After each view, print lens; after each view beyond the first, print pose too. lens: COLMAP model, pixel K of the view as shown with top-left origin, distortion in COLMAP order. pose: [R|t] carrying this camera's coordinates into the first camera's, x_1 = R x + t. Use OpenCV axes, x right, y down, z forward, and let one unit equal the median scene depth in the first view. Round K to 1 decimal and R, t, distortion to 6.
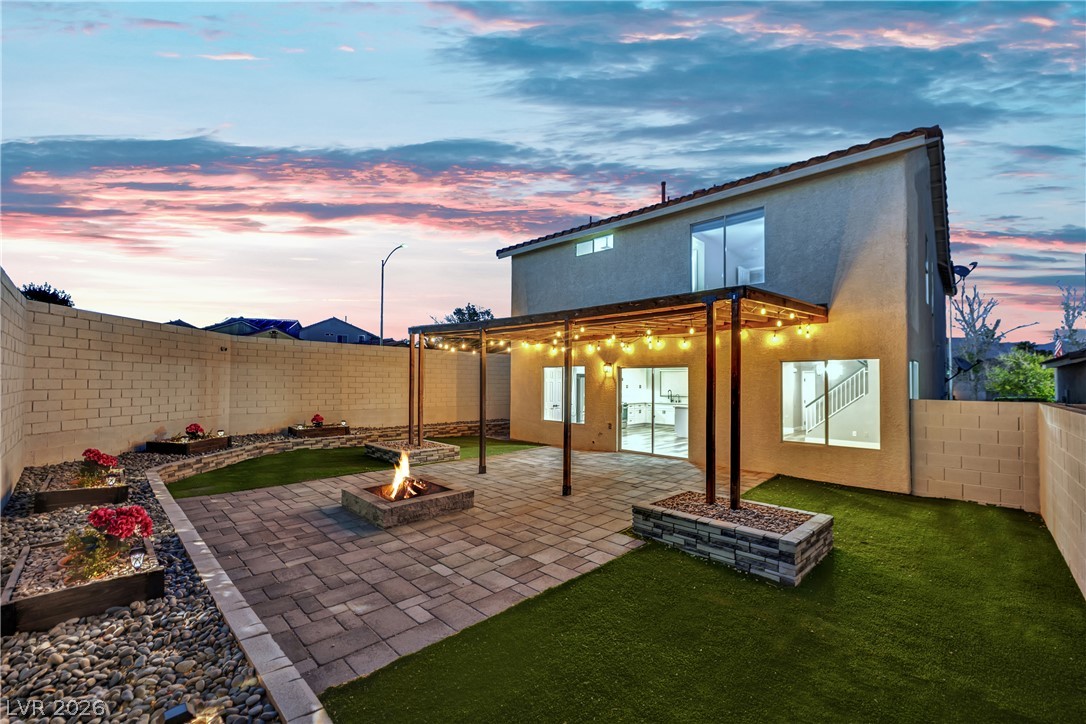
lens RADIAL K [[457.1, 0, 542.7], [0, 457.1, 374.0], [0, 0, 1]] dist [-0.004304, -0.000725]
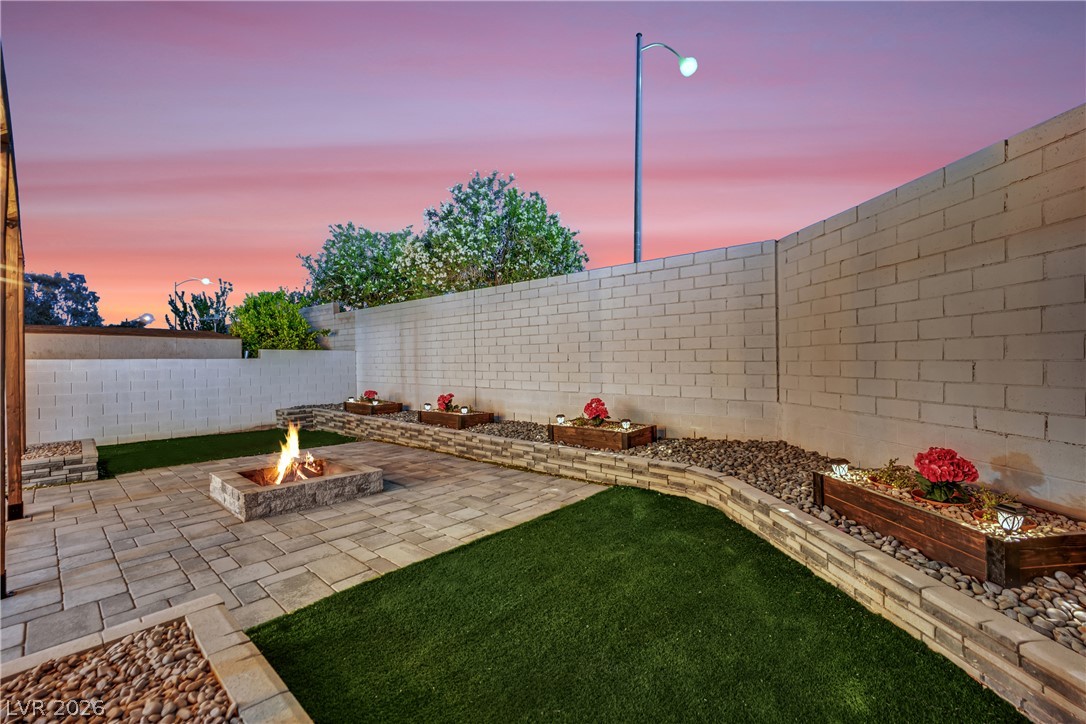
lens RADIAL K [[441.2, 0, 547.4], [0, 441.2, 364.9], [0, 0, 1]] dist [-0.010738, -0.000645]
pose [[-0.996980, -0.001305, -0.077642, -0.546190], [-0.000263, 0.999910, -0.013425, 0.065386], [0.077653, -0.013364, -0.996891, 1.466701]]
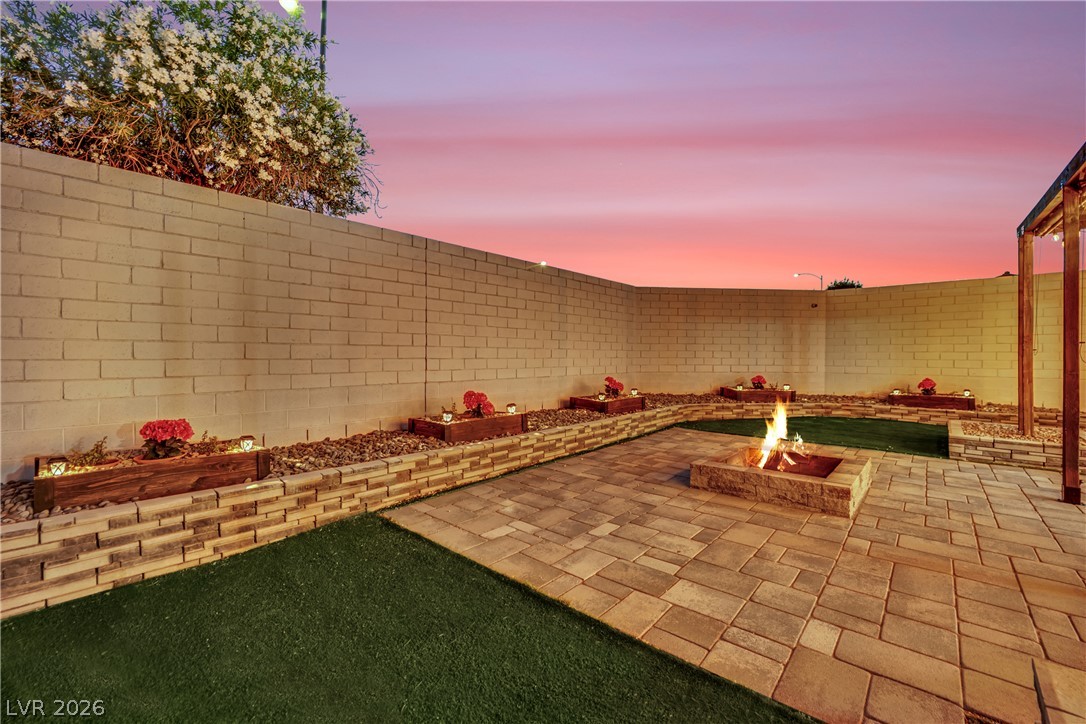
lens RADIAL K [[441.2, 0, 538.2], [0, 441.2, 359.0], [0, 0, 1]] dist [-0.010738, -0.000645]
pose [[0.043934, -0.000518, -0.999034, 0.317009], [0.016050, 0.999871, 0.000188, 0.069509], [0.998905, -0.016042, 0.043937, 0.483773]]
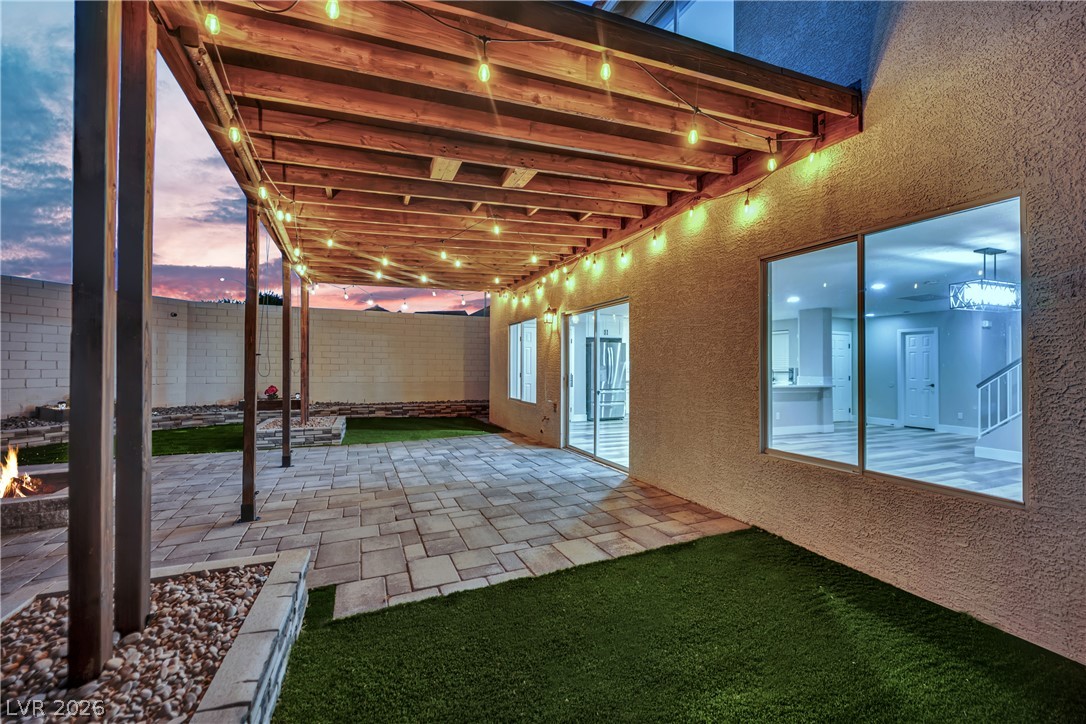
lens RADIAL K [[457.1, 0, 536.8], [0, 457.1, 365.3], [0, 0, 1]] dist [-0.004304, -0.000725]
pose [[0.922338, -0.005537, -0.386345, 0.522544], [0.010620, 0.999883, 0.011023, 0.066372], [0.386239, -0.014270, 0.922289, 0.561243]]
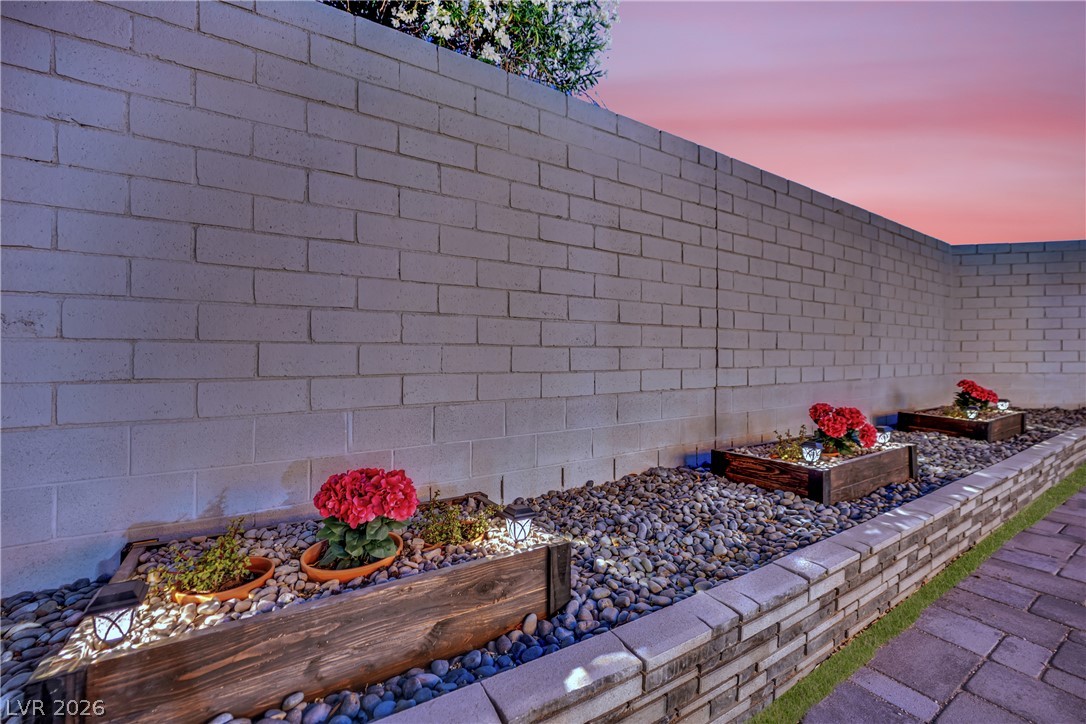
lens RADIAL K [[431.7, 0, 544.0], [0, 431.7, 359.7], [0, 0, 1]] dist [-0.023225, 0.000260]
pose [[-0.243375, -0.012938, -0.969846, 0.032156], [0.024705, 0.999504, -0.019533, 0.081678], [0.969617, -0.028714, -0.242935, 0.257635]]
